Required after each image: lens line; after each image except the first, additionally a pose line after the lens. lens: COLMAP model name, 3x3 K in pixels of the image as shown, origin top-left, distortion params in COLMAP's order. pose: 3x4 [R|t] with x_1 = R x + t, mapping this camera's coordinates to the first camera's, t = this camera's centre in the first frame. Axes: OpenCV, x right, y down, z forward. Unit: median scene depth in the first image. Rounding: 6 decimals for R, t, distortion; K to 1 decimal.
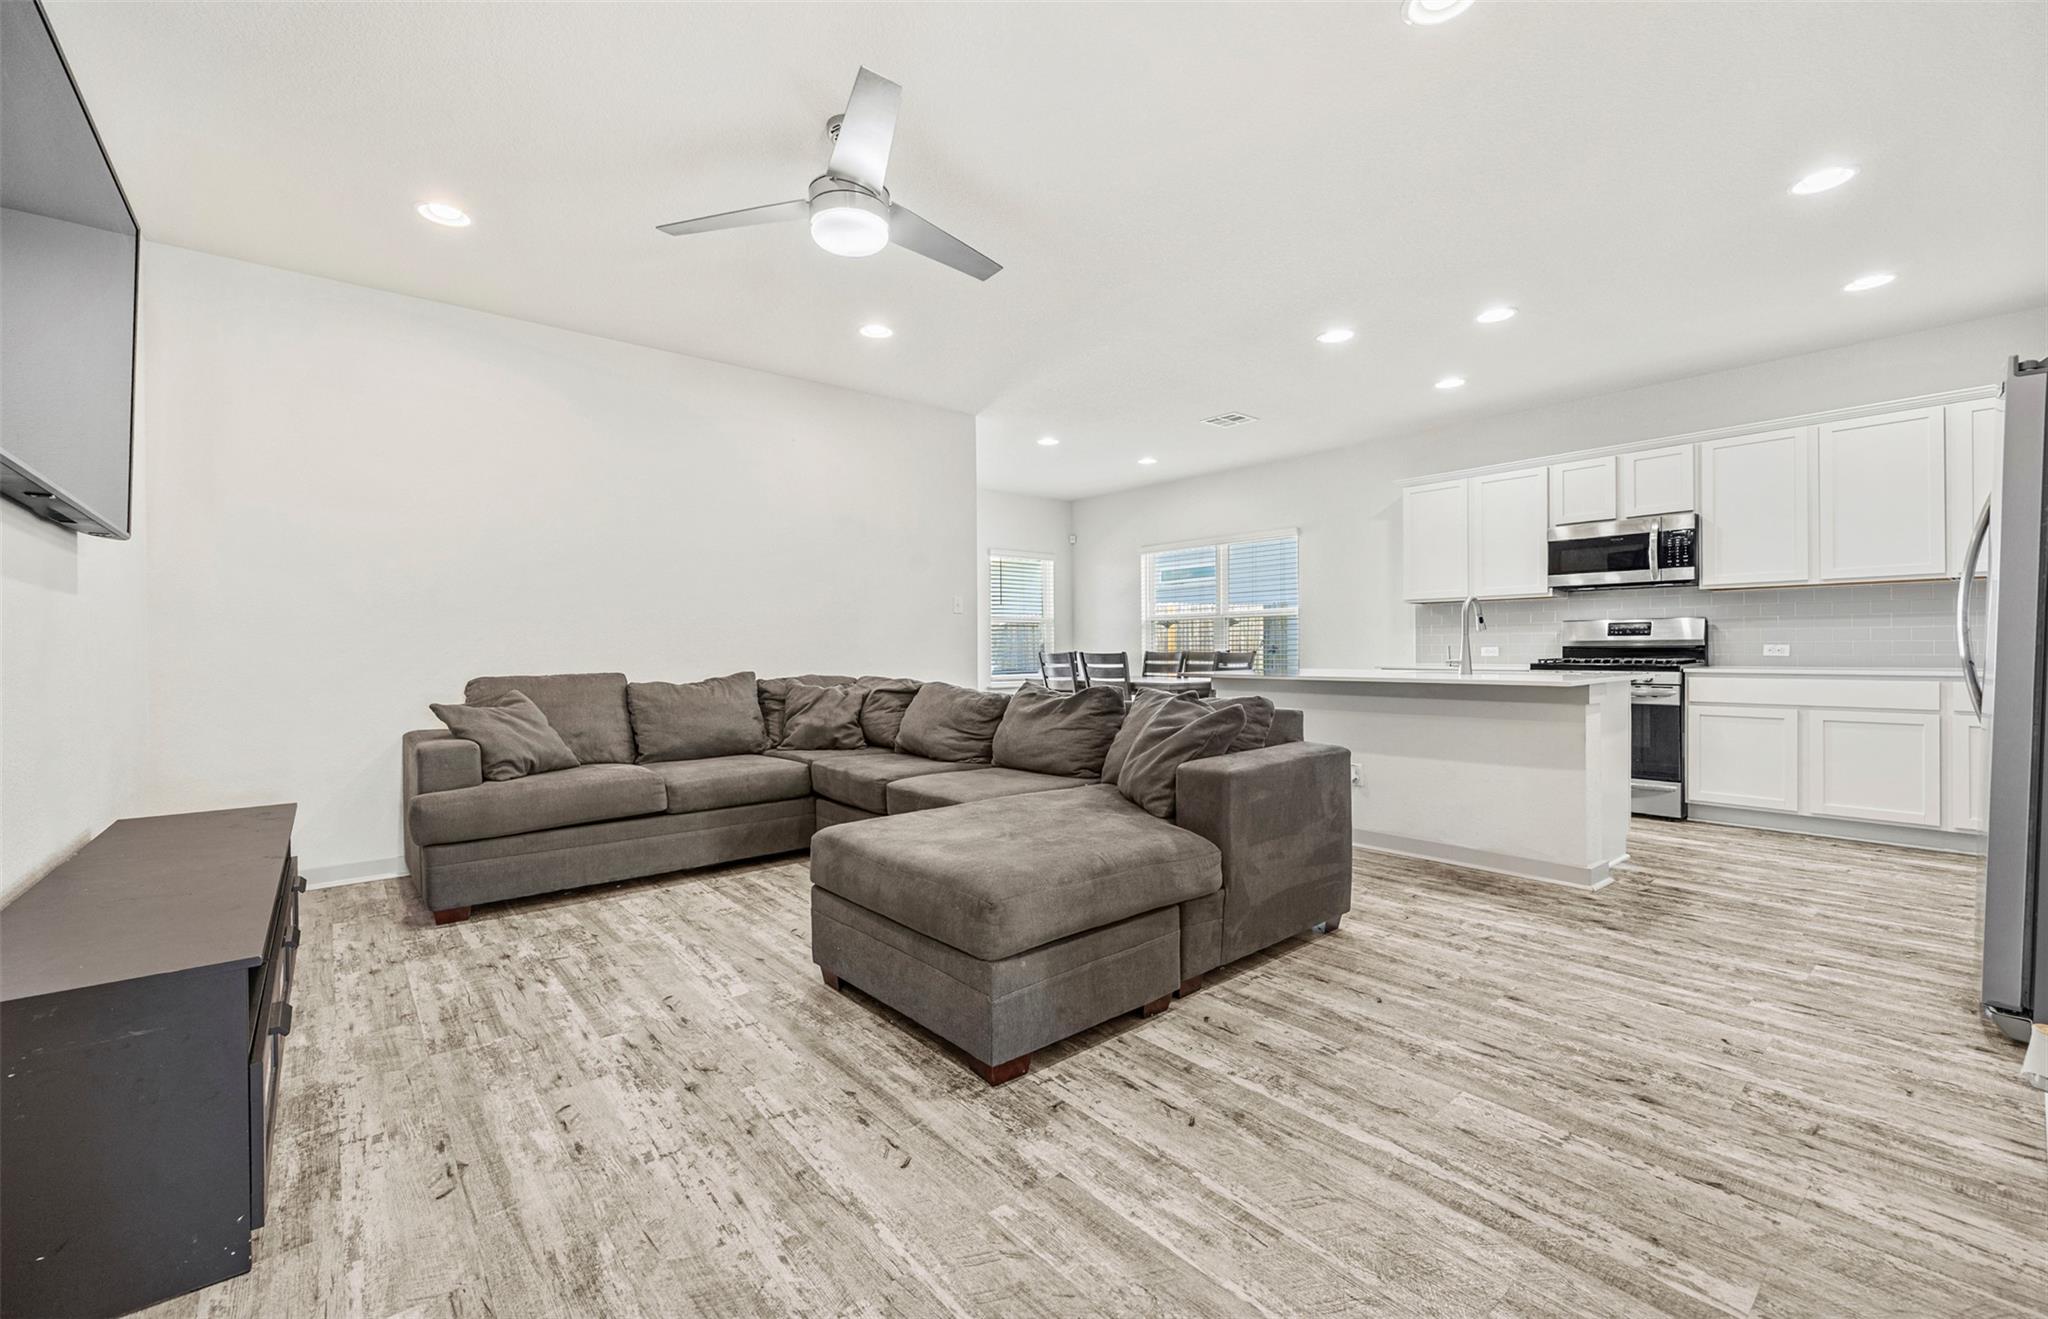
lens RADIAL K [[815.3, 0, 1018.2], [0, 815.3, 653.7], [0, 0, 1]] dist [0.010741, 0.000128]
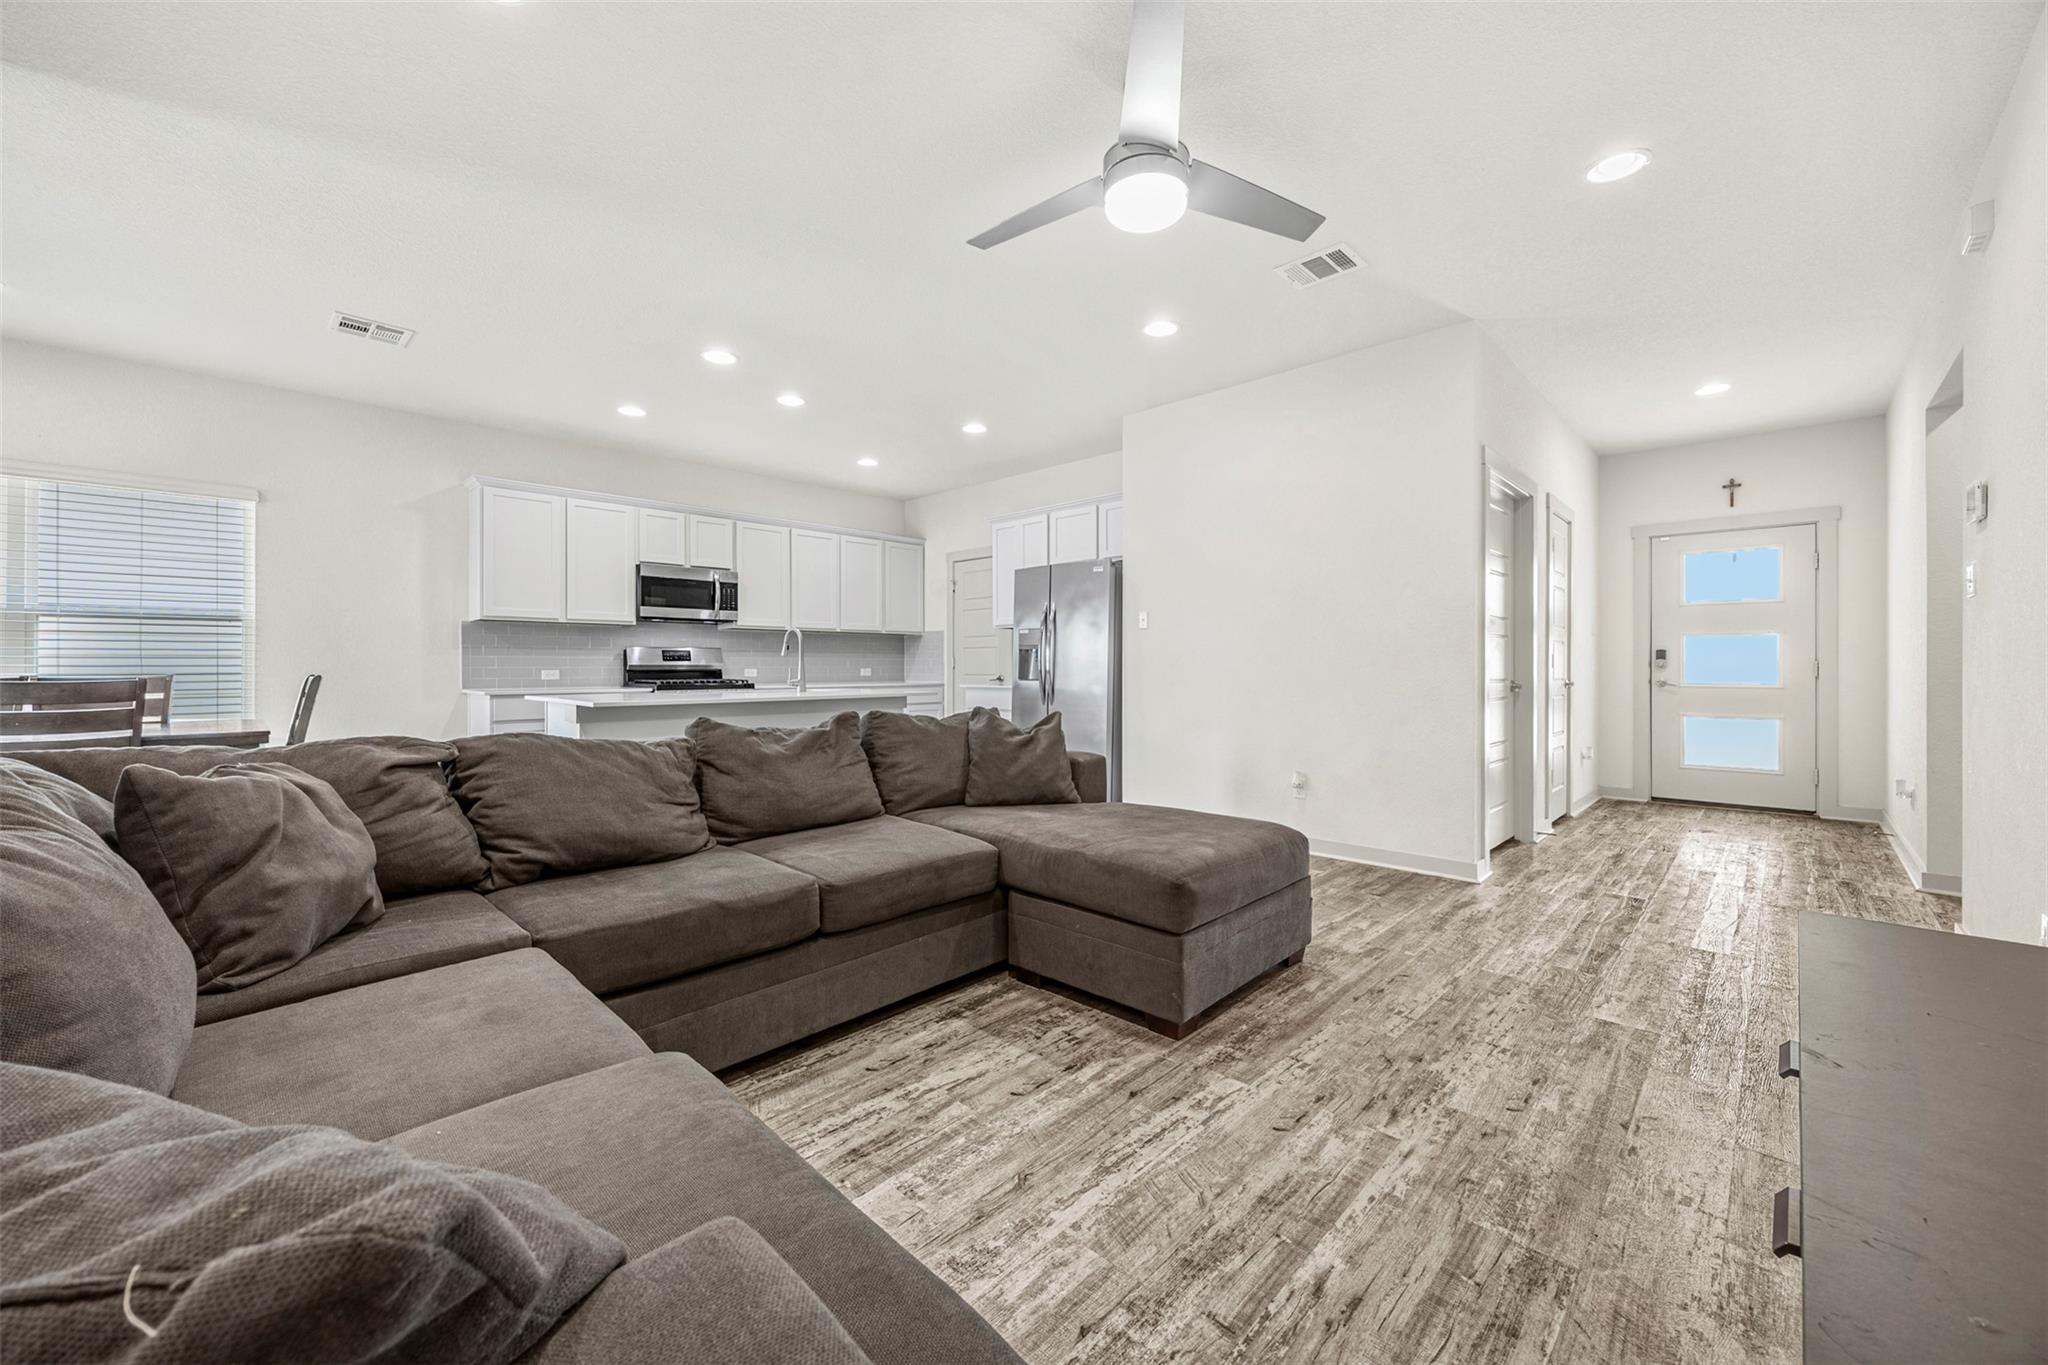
lens RADIAL K [[800.5, 0, 1034.4], [0, 800.5, 687.1], [0, 0, 1]] dist [0.001642, 0.001006]
pose [[-0.113133, -0.017925, 0.993418, -0.819955], [0.005412, 0.999811, 0.018657, -0.002451], [-0.993565, 0.007487, -0.113014, 0.946841]]
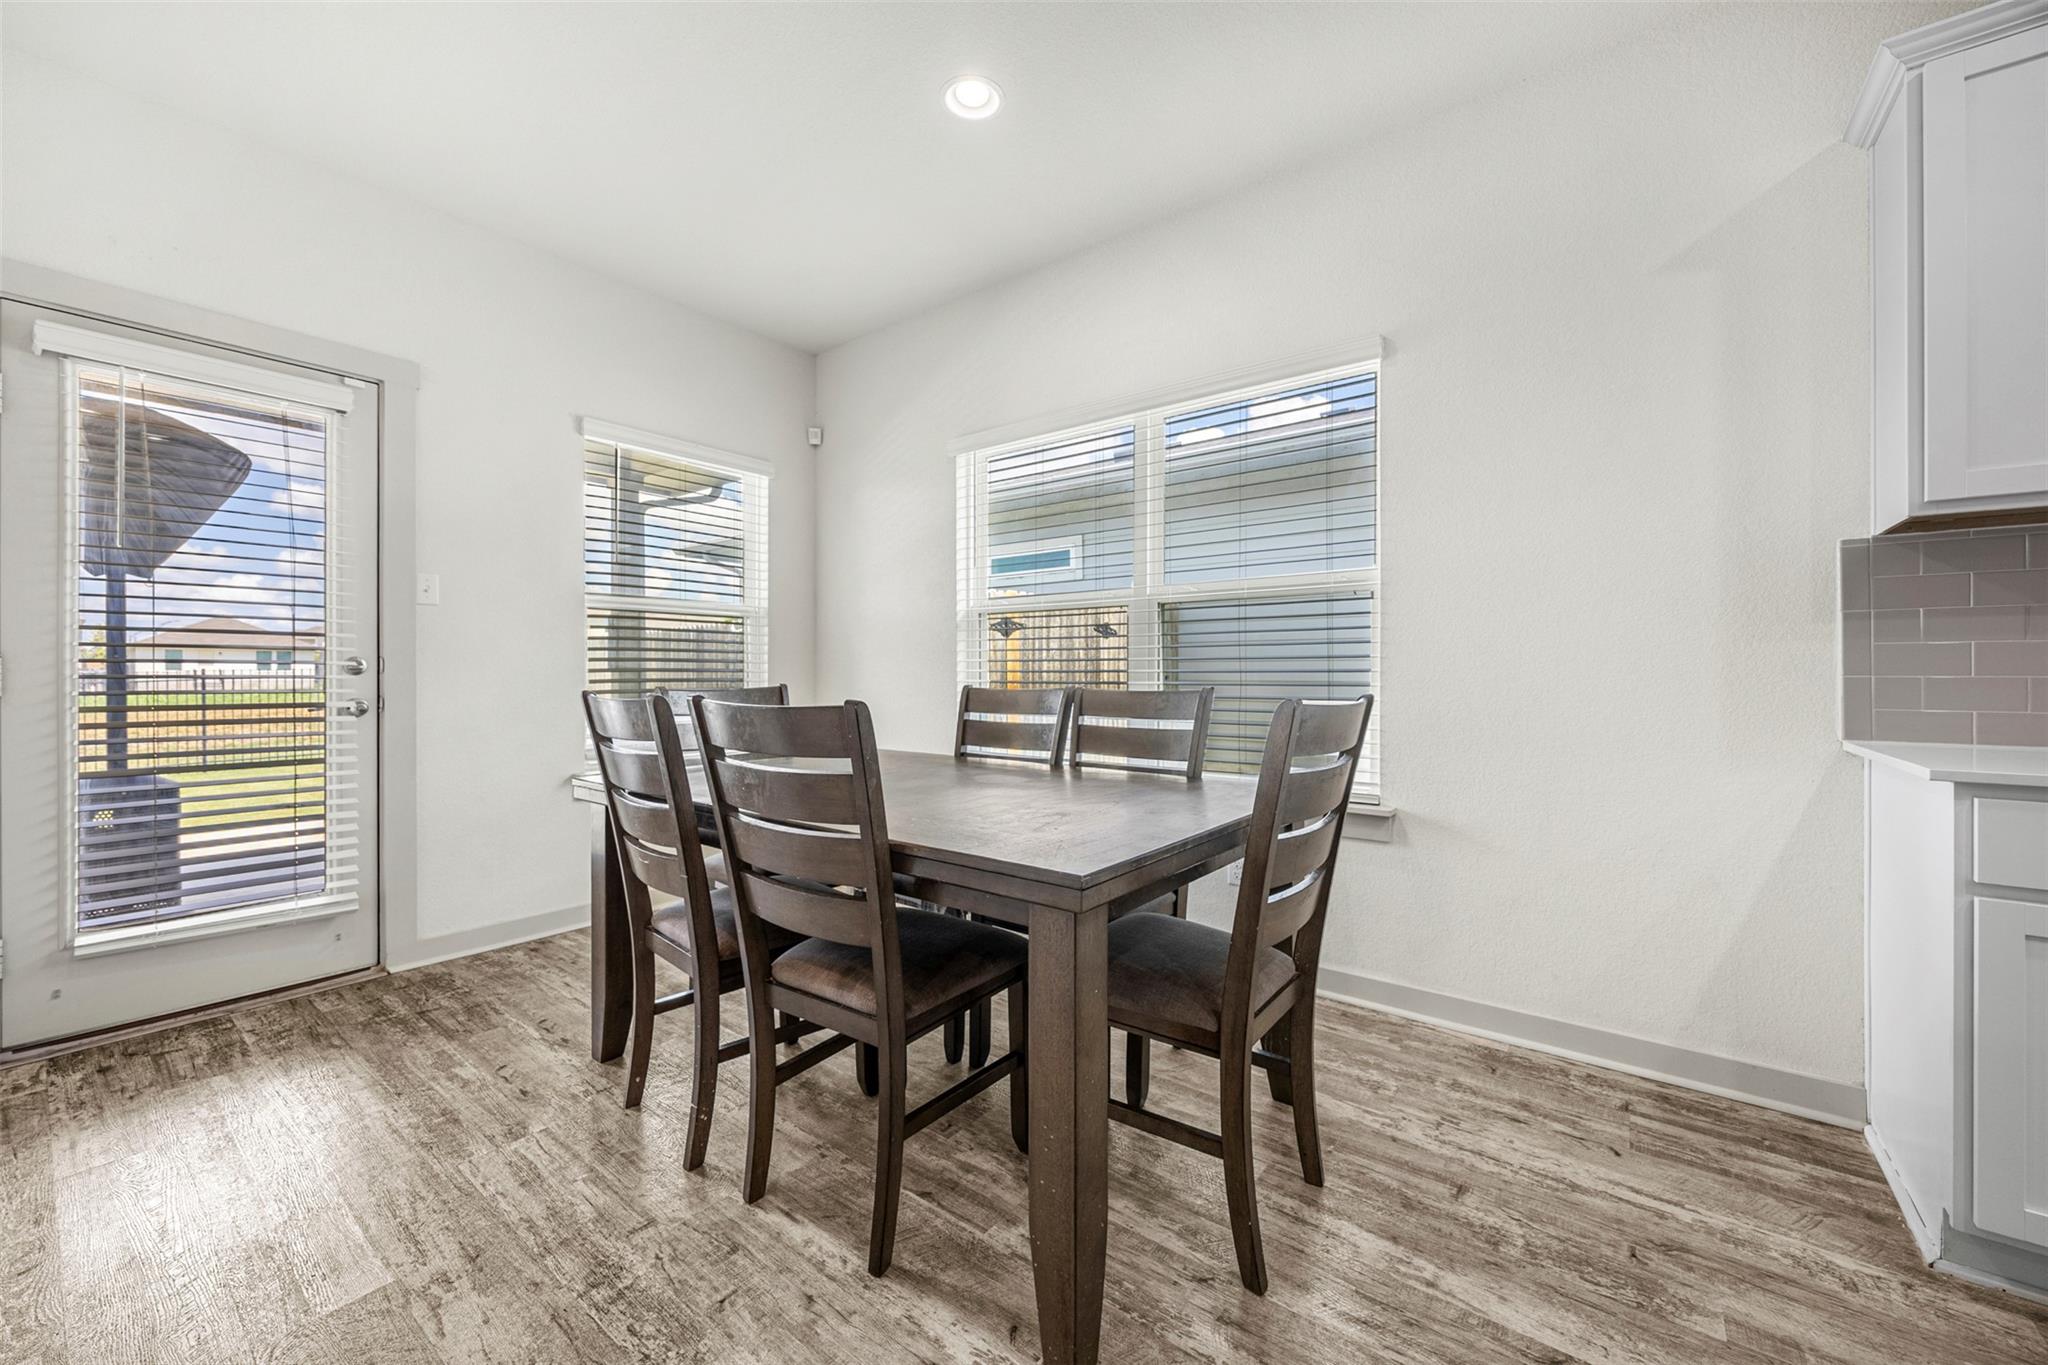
lens RADIAL K [[774.5, 0, 1015.8], [0, 774.5, 666.9], [0, 0, 1]] dist [-0.006289, 0.000058]
pose [[0.975293, 0.010217, 0.220678, 0.260595], [-0.006676, 0.999837, -0.016784, -0.011347], [-0.220813, 0.014896, 0.975202, 1.528917]]
